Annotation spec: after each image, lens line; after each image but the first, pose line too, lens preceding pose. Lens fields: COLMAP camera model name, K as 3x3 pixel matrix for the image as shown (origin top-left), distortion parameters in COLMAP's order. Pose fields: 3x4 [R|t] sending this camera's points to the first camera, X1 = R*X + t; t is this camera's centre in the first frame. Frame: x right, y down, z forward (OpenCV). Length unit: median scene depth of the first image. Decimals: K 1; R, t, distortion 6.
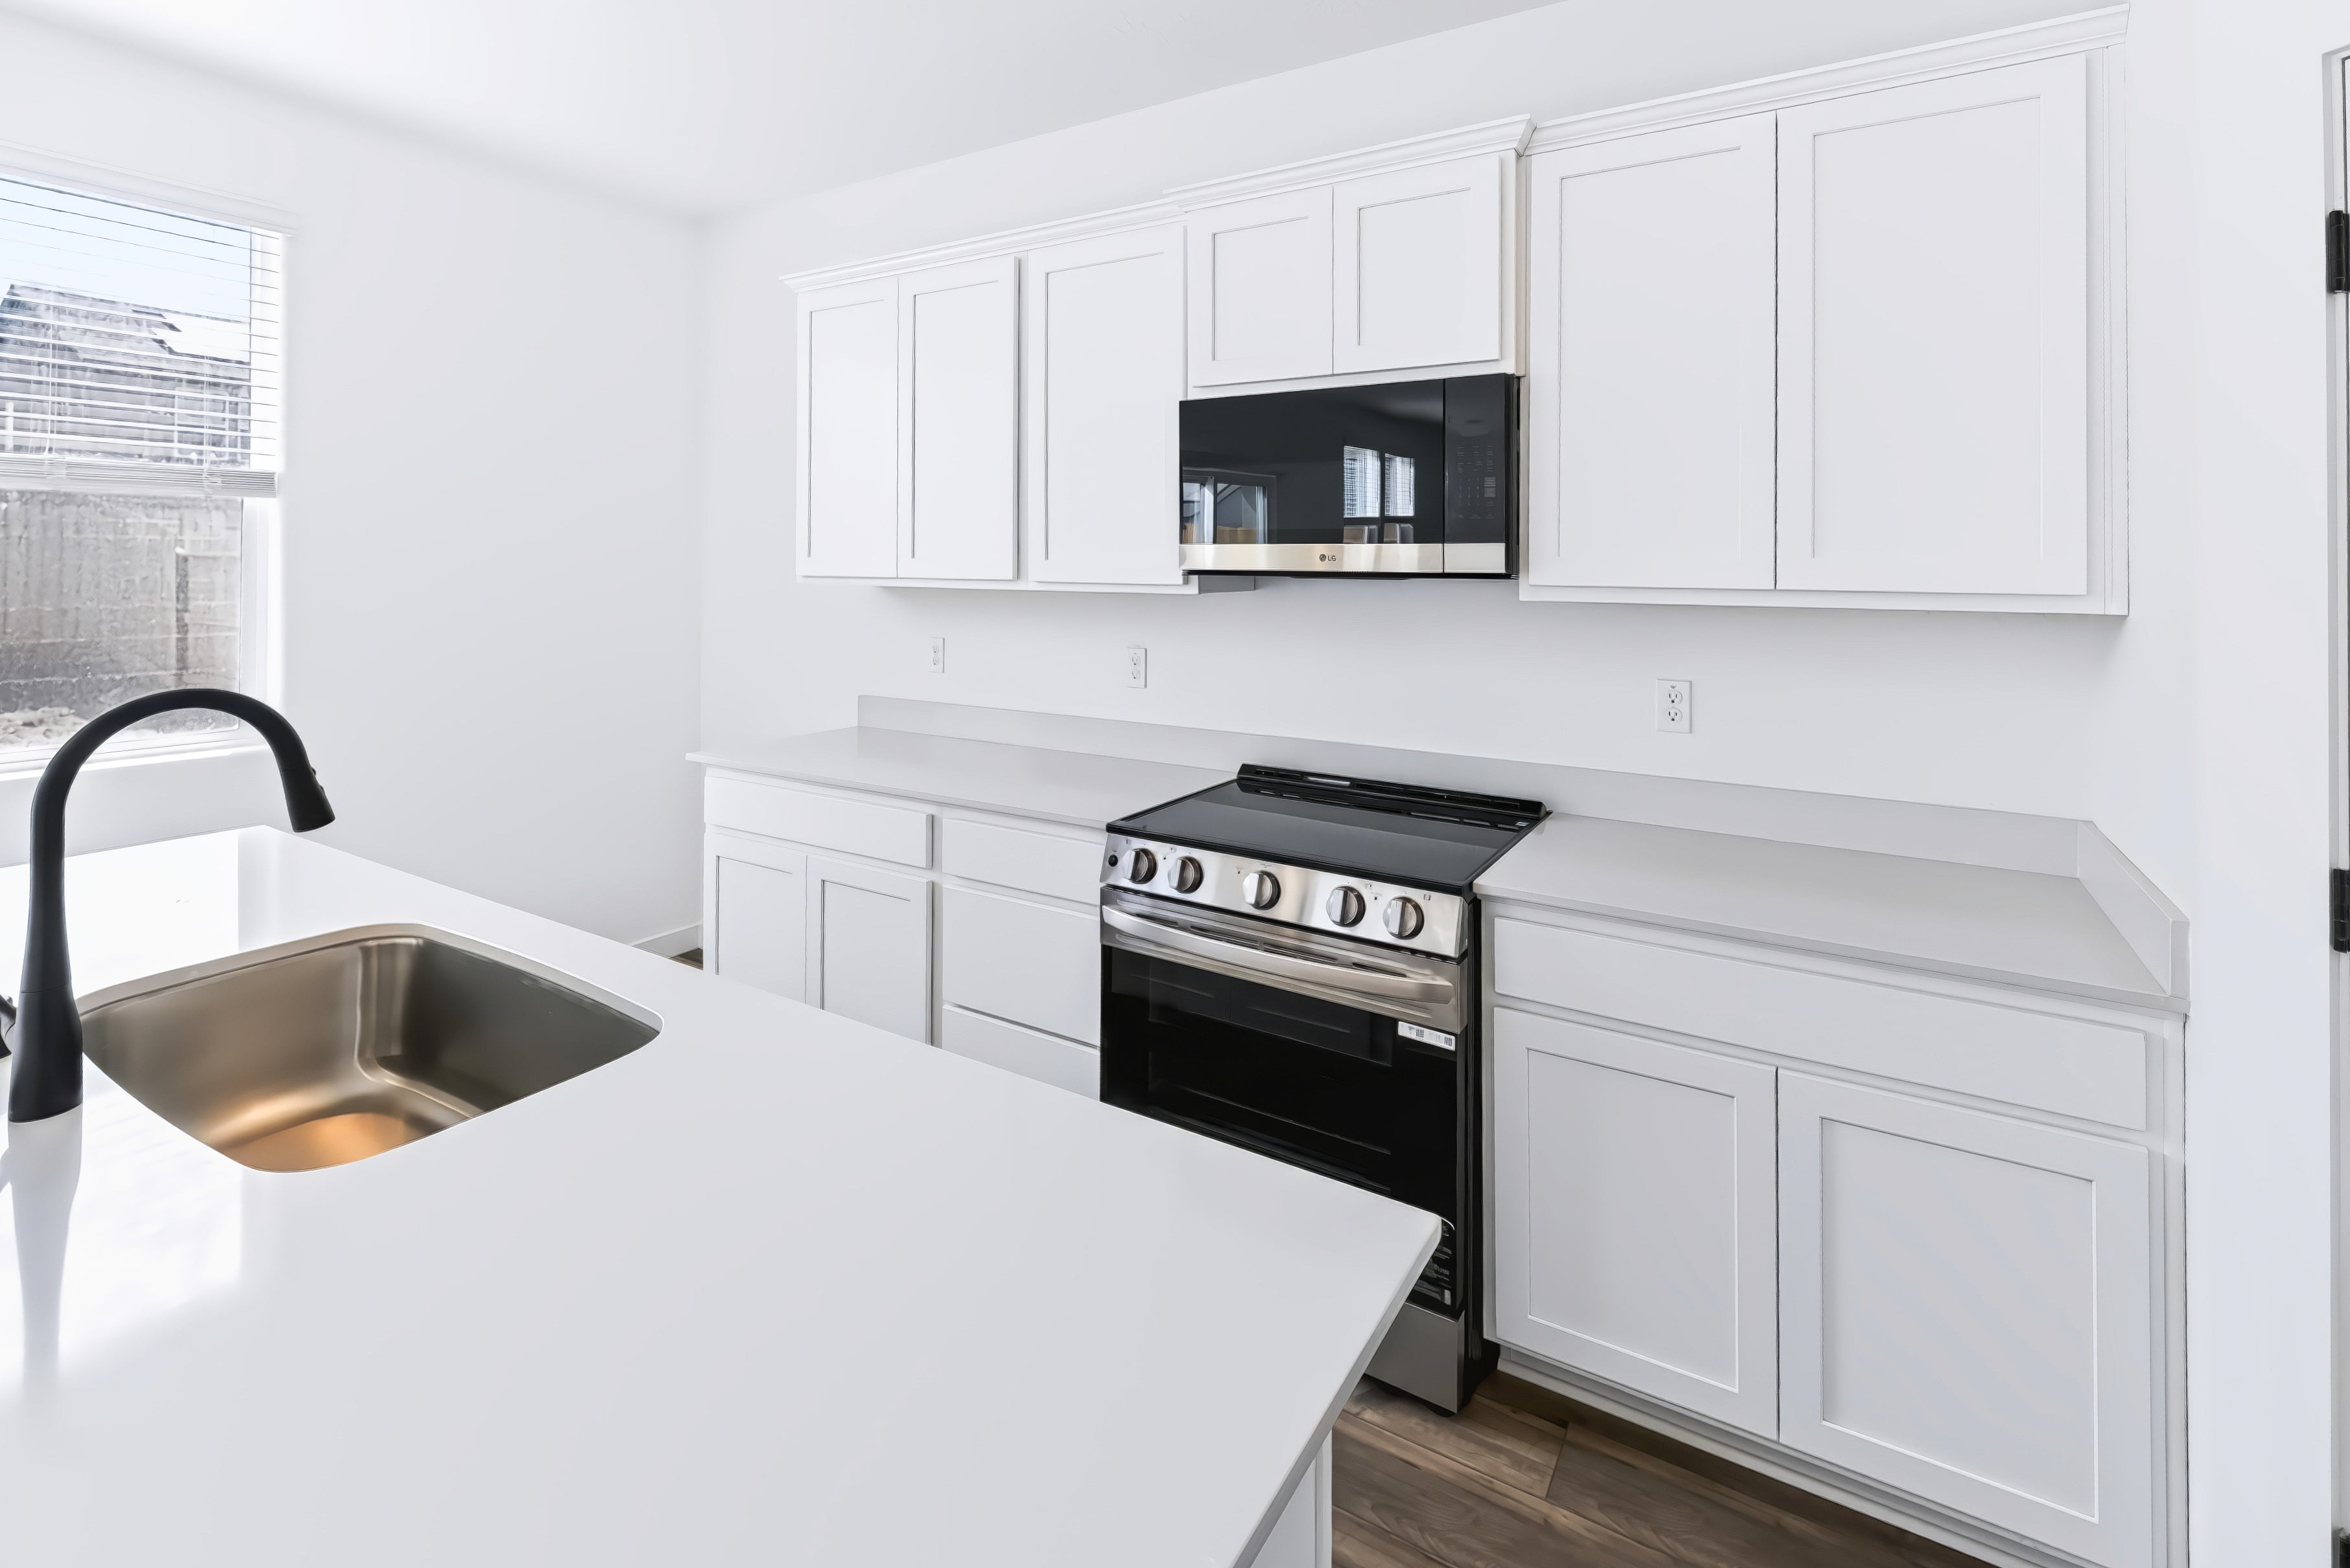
lens RADIAL K [[1069.6, 0, 1169.1], [0, 1069.6, 558.7], [0, 0, 1]] dist [0.001436, -0.000063]
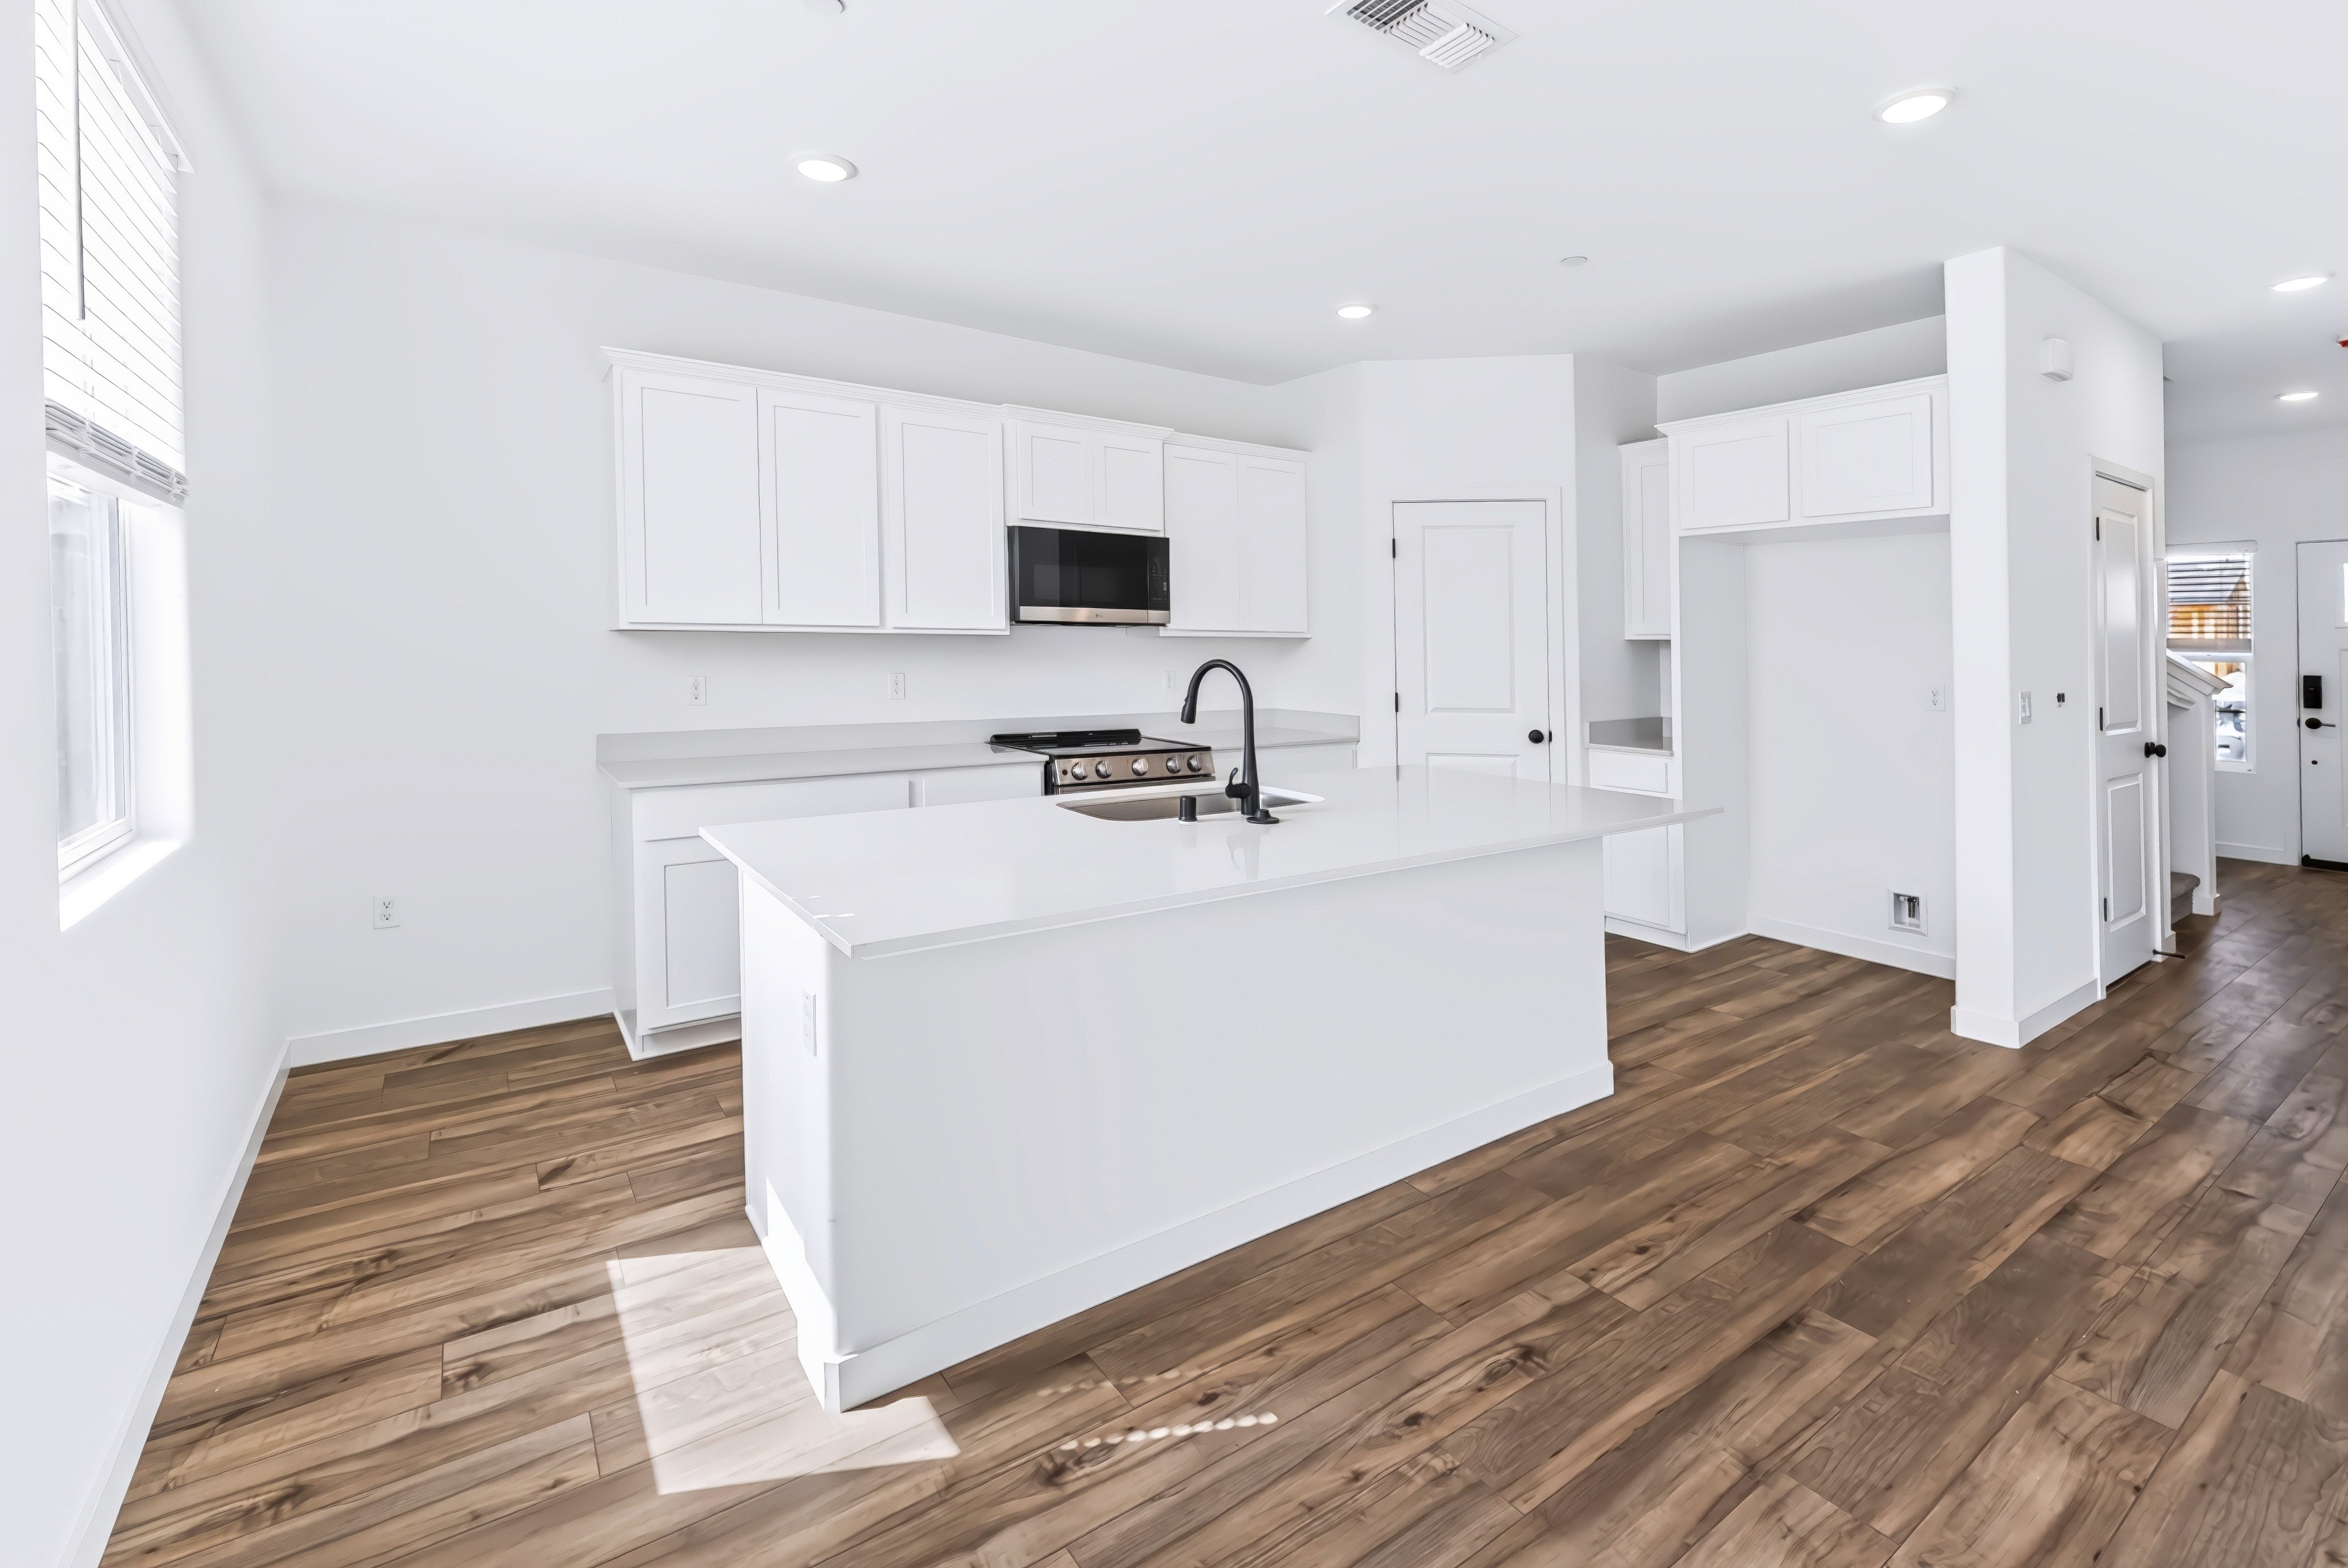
lens RADIAL K [[1029.8, 0, 1173.3], [0, 1029.8, 629.6], [0, 0, 1]] dist [0.002527, -0.002976]
pose [[0.407724, 0.007439, 0.913075, -1.697438], [-0.009418, 0.999948, -0.003941, 0.033856], [-0.913056, -0.006992, 0.407773, 0.076965]]
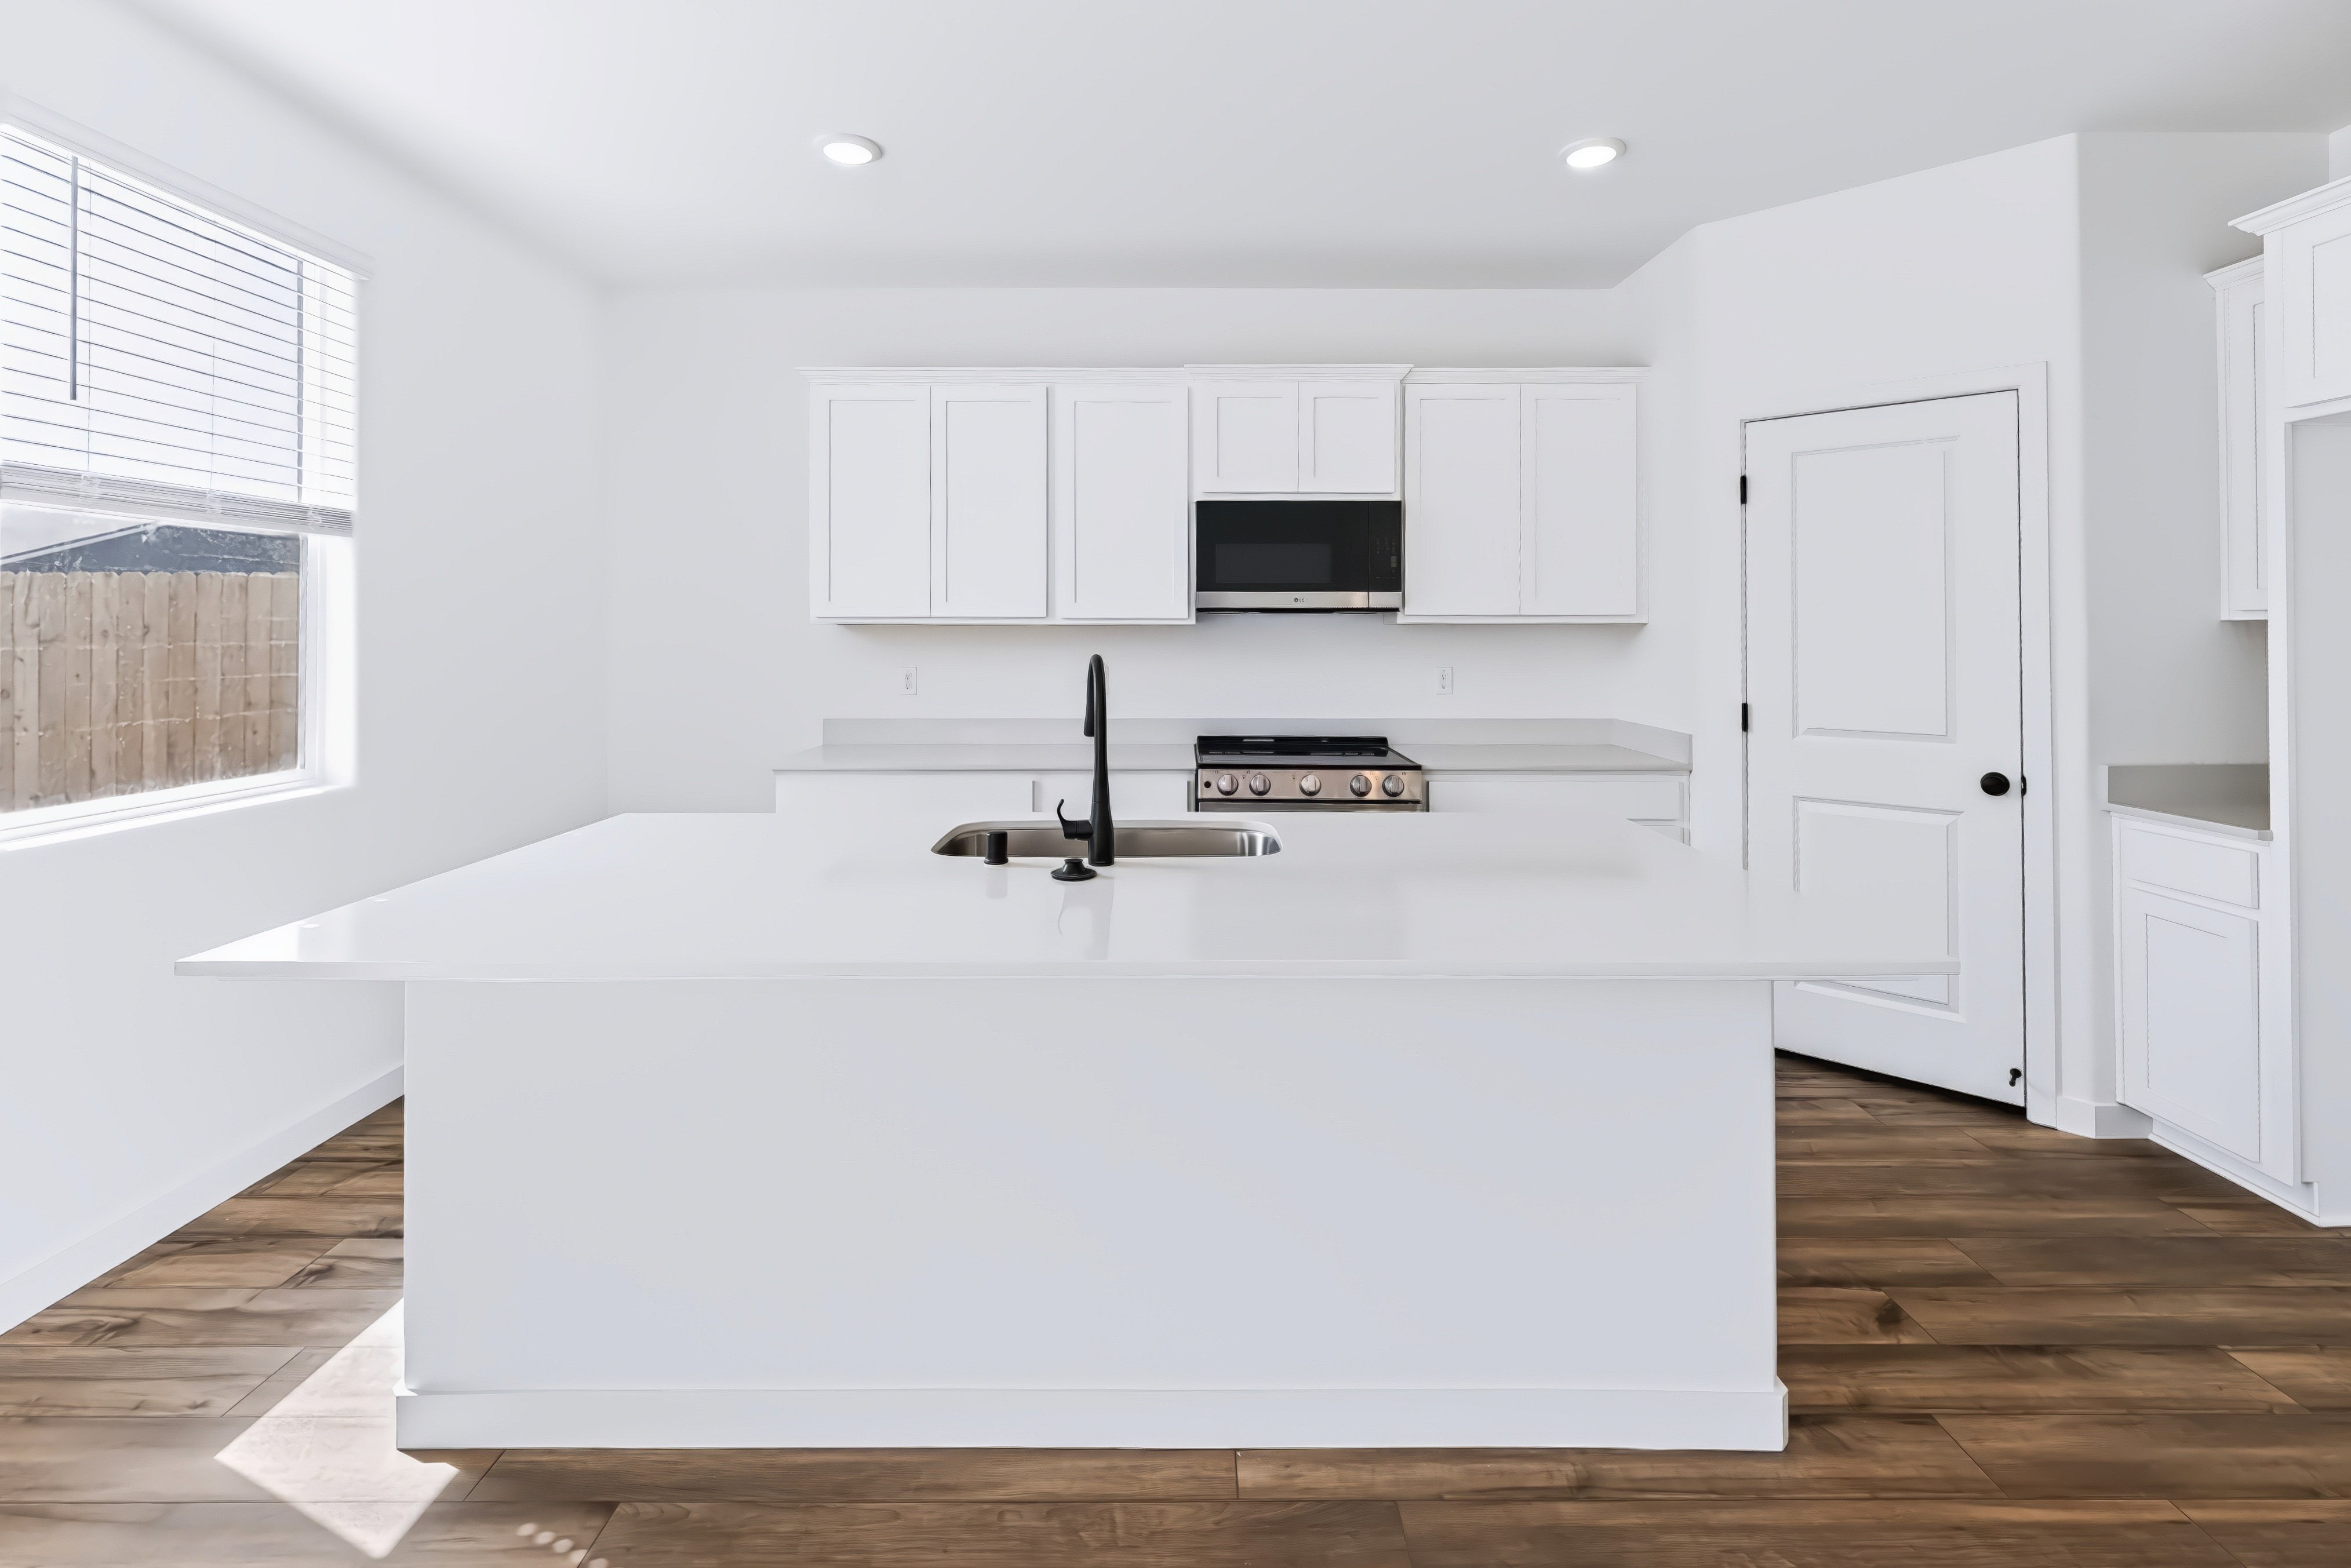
lens RADIAL K [[1041.0, 0, 1183.6], [0, 1041.0, 618.7], [0, 0, 1]] dist [-0.000867, -0.001103]
pose [[0.852445, -0.001171, 0.522815, -0.934535], [0.003616, 0.999987, -0.003656, 0.036058], [-0.522804, 0.005007, 0.852438, -0.341443]]
